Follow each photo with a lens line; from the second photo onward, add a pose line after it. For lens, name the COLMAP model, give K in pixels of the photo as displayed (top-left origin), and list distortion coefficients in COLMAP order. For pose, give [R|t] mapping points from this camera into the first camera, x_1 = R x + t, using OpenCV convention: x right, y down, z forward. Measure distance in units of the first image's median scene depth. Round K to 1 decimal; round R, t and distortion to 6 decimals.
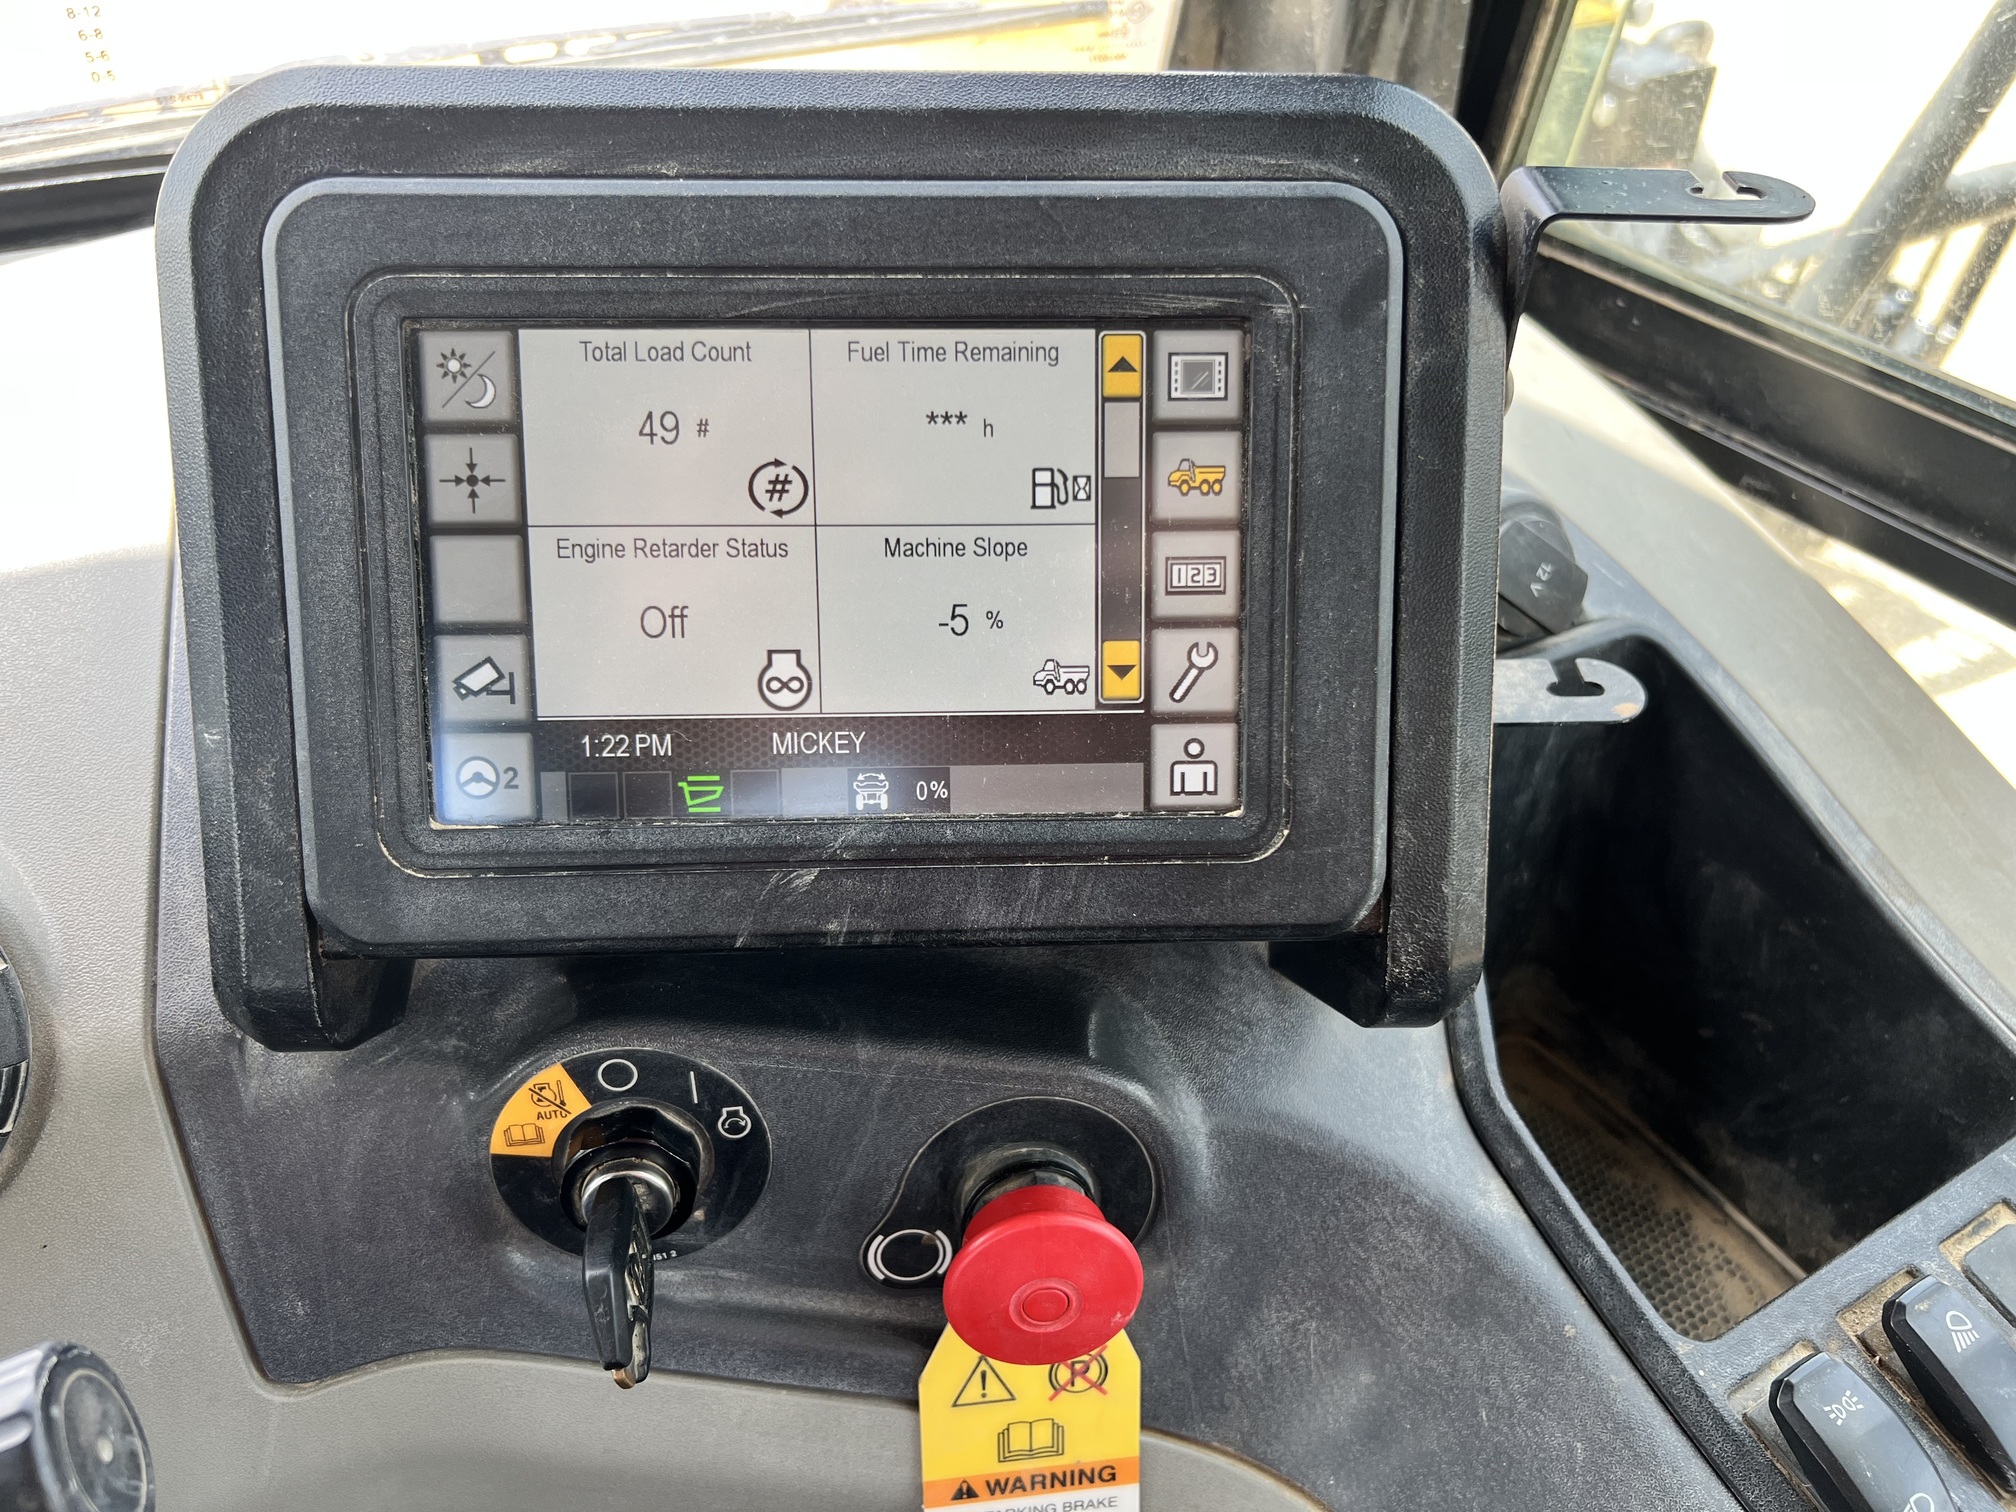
lens RADIAL K [[1540.0, 0, 1003.6], [0, 1540.0, 774.0], [0, 0, 1]] dist [0.020086, -0.005429]
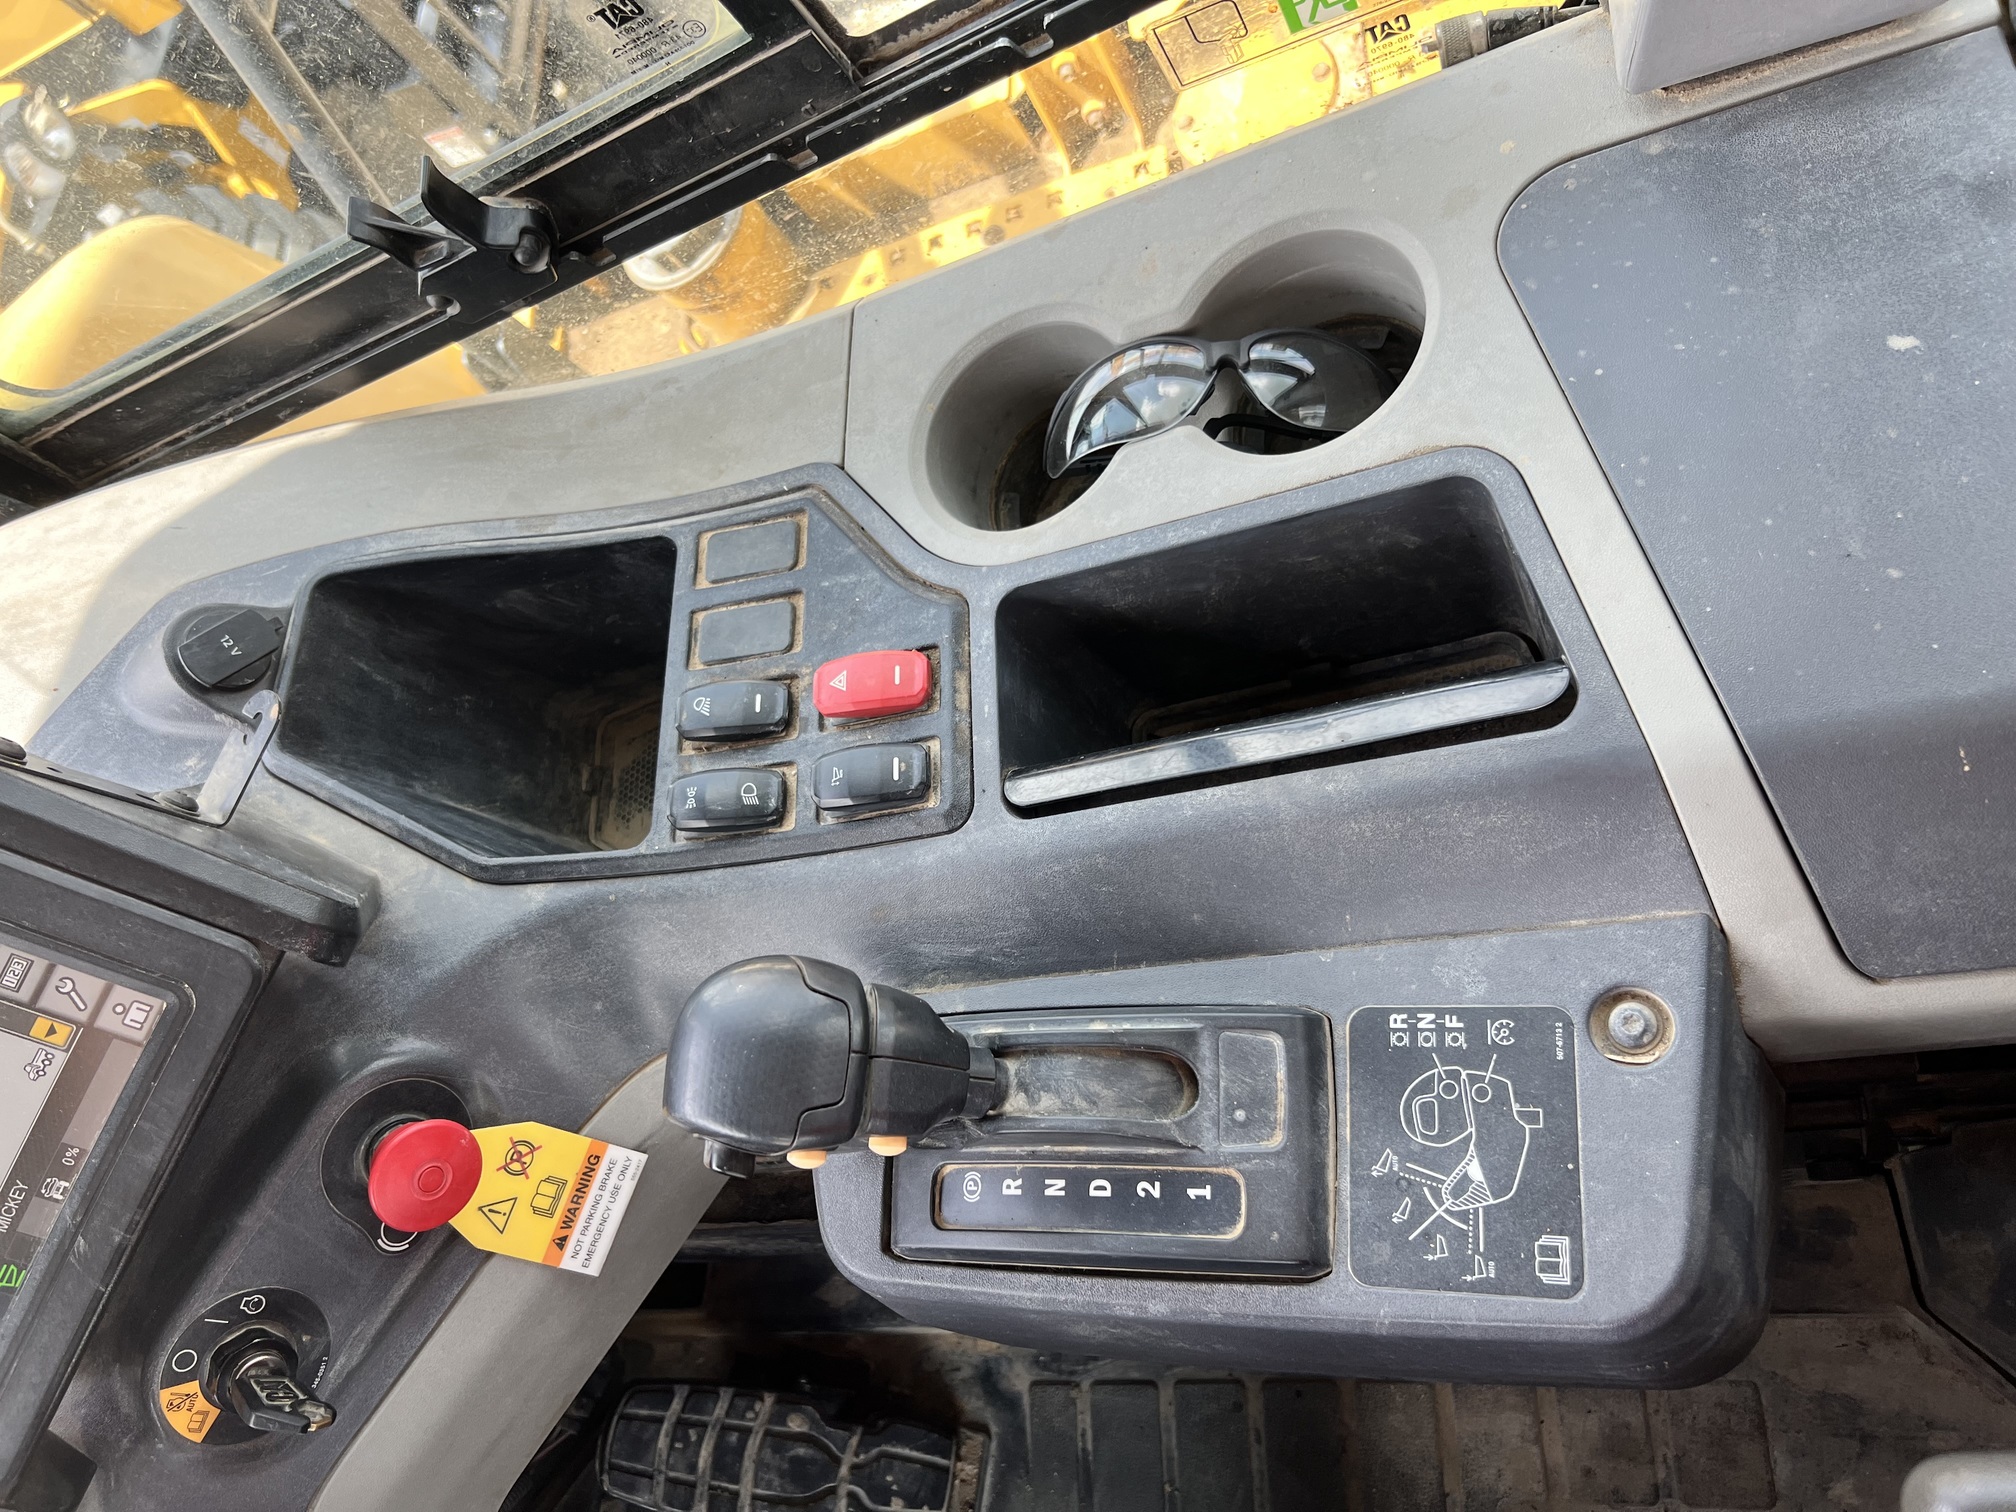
lens RADIAL K [[1540.0, 0, 1003.6], [0, 1540.0, 774.0], [0, 0, 1]] dist [0.020086, -0.005429]
pose [[0.437720, -0.897926, 0.046150, 0.645932], [0.867260, 0.435198, 0.241789, 0.280044], [-0.237193, -0.065812, 0.969231, -0.833508]]
